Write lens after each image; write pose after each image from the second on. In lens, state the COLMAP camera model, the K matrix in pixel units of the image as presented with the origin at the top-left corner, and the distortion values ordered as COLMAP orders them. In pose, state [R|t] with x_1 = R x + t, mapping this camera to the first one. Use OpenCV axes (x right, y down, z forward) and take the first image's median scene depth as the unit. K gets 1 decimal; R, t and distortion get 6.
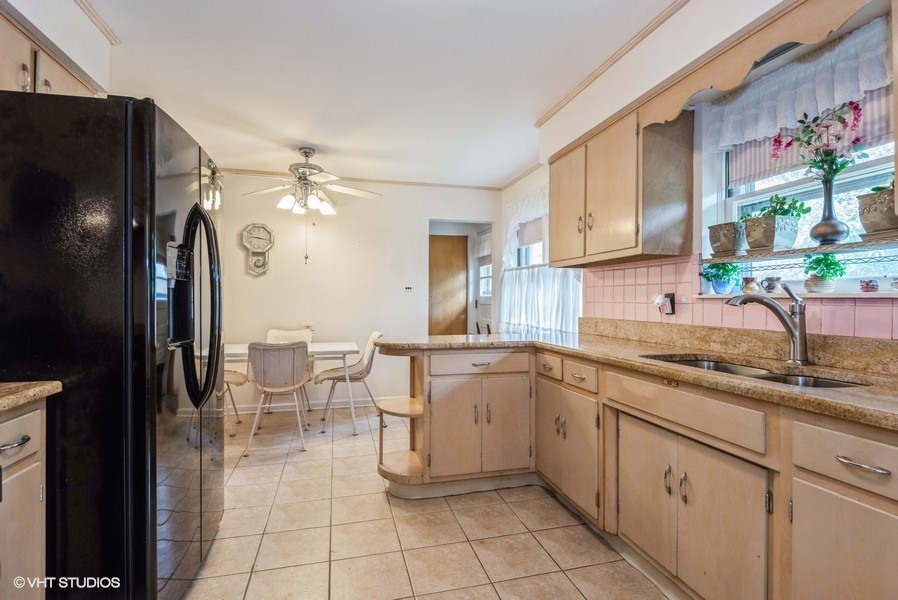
lens RADIAL K [[436.2, 0, 452.1], [0, 436.2, 303.4], [0, 0, 1]] dist [-0.000648, -0.000078]
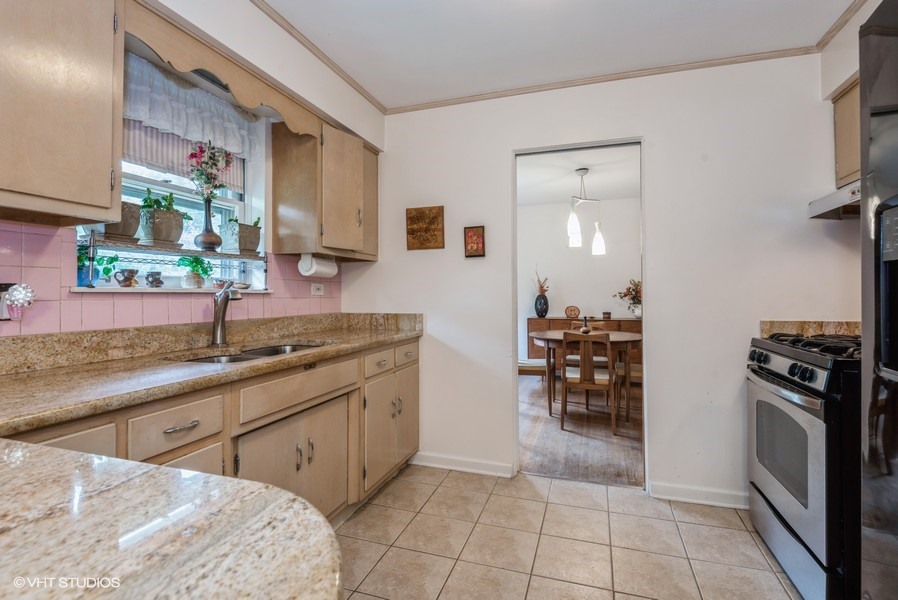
lens RADIAL K [[463.0, 0, 451.5], [0, 463.0, 287.4], [0, 0, 1]] dist [-0.000173, -0.000053]
pose [[-0.827987, 0.002406, 0.560742, -0.454254], [0.000100, 0.999991, -0.004142, -0.022032], [-0.560747, -0.003374, -0.827980, 1.645640]]
